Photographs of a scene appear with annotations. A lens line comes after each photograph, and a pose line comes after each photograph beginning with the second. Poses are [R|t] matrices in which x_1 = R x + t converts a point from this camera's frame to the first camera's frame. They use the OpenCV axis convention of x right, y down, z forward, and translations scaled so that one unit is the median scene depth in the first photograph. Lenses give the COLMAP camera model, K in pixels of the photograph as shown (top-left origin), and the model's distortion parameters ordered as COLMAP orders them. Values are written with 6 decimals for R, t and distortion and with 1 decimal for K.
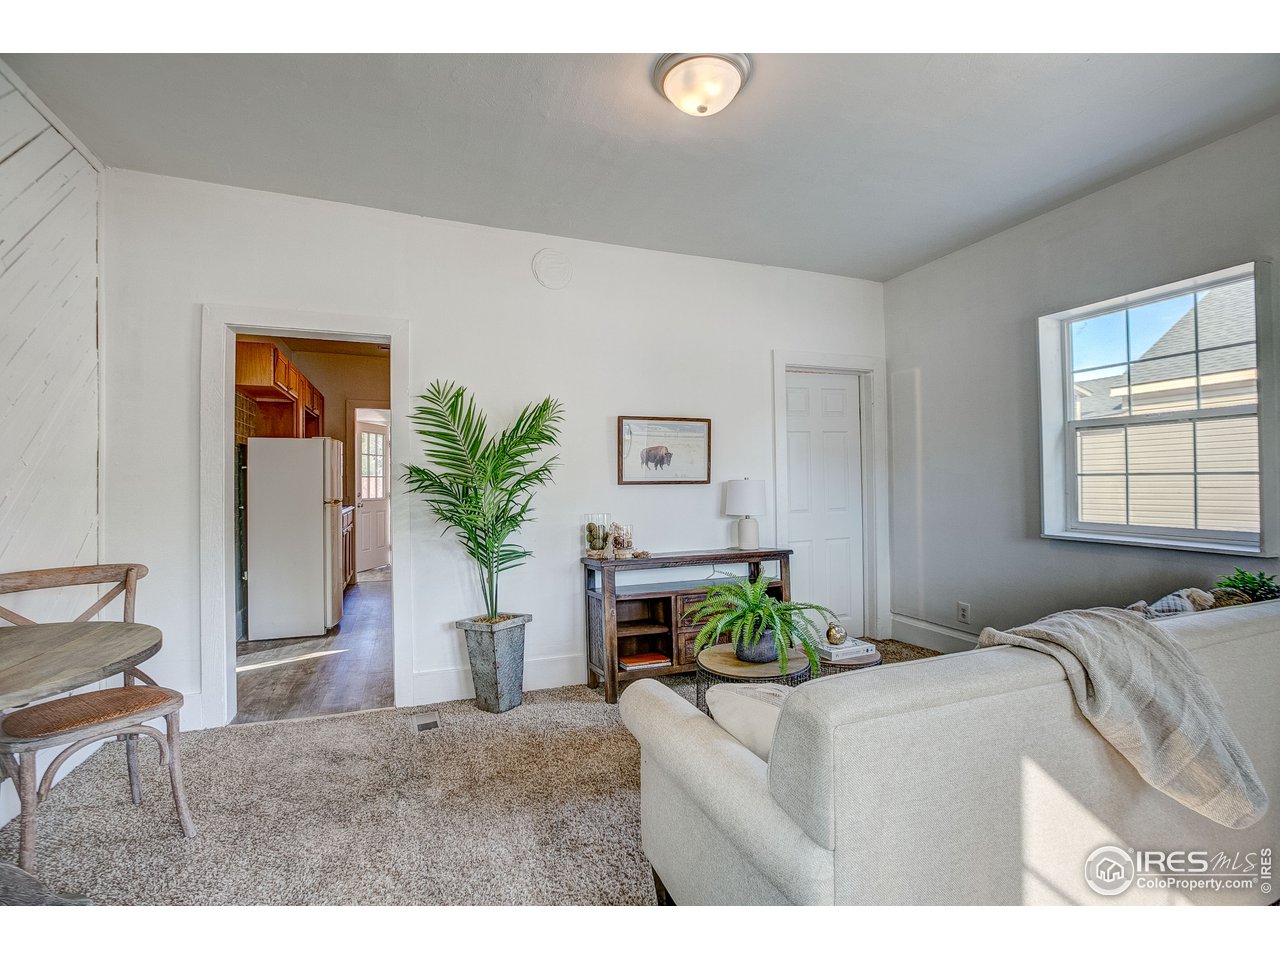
lens RADIAL K [[575.1, 0, 640.3], [0, 575.1, 482.6], [0, 0, 1]] dist [-0.032215, 0.002271]
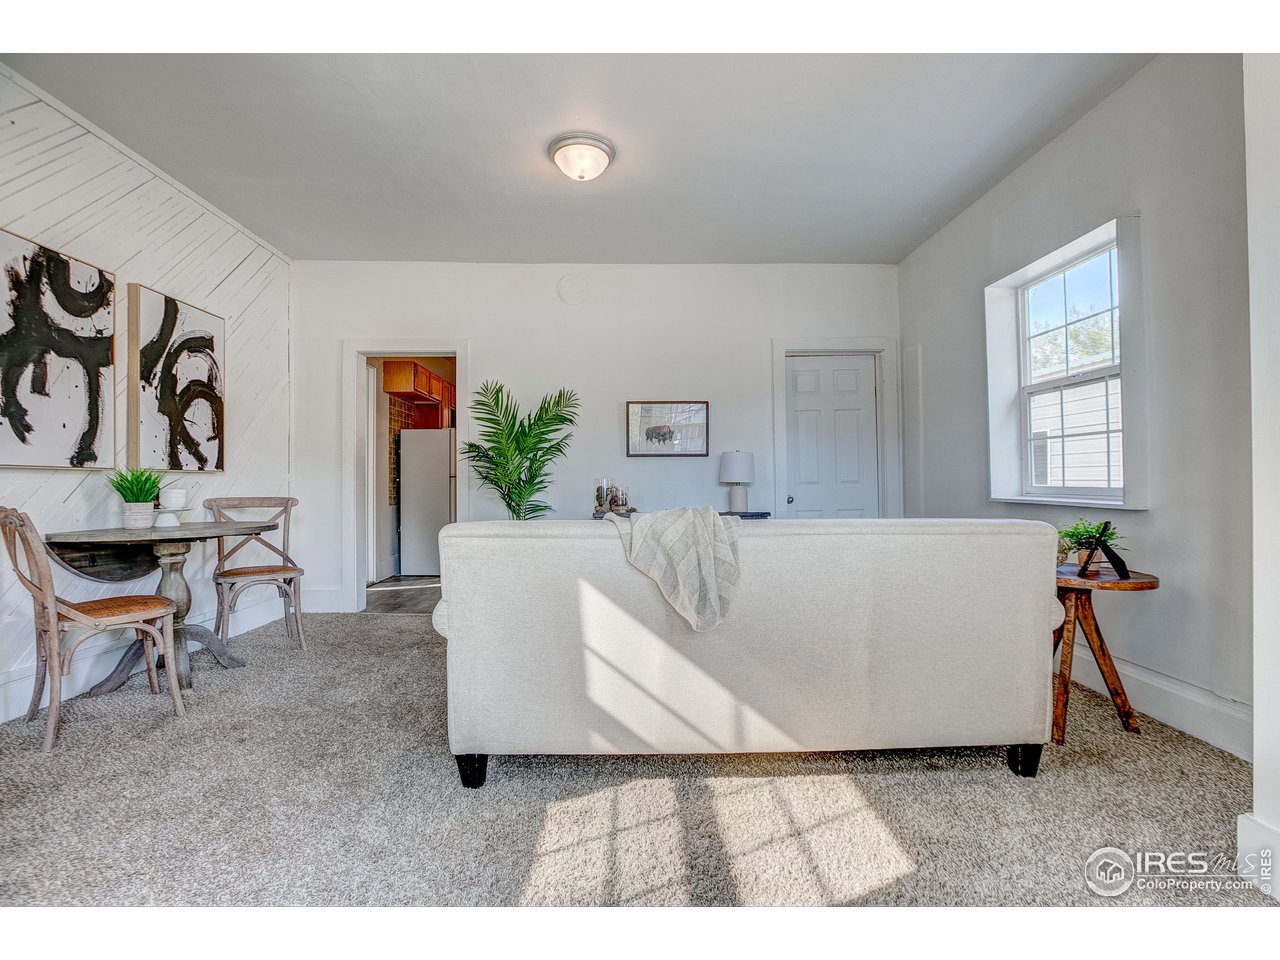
lens RADIAL K [[575.1, 0, 634.8], [0, 575.1, 472.3], [0, 0, 1]] dist [-0.032215, 0.002271]
pose [[0.941427, -0.001051, -0.337216, 0.439060], [-0.003497, 0.999911, -0.012878, 0.058445], [0.337199, 0.013303, 0.941339, -0.180603]]
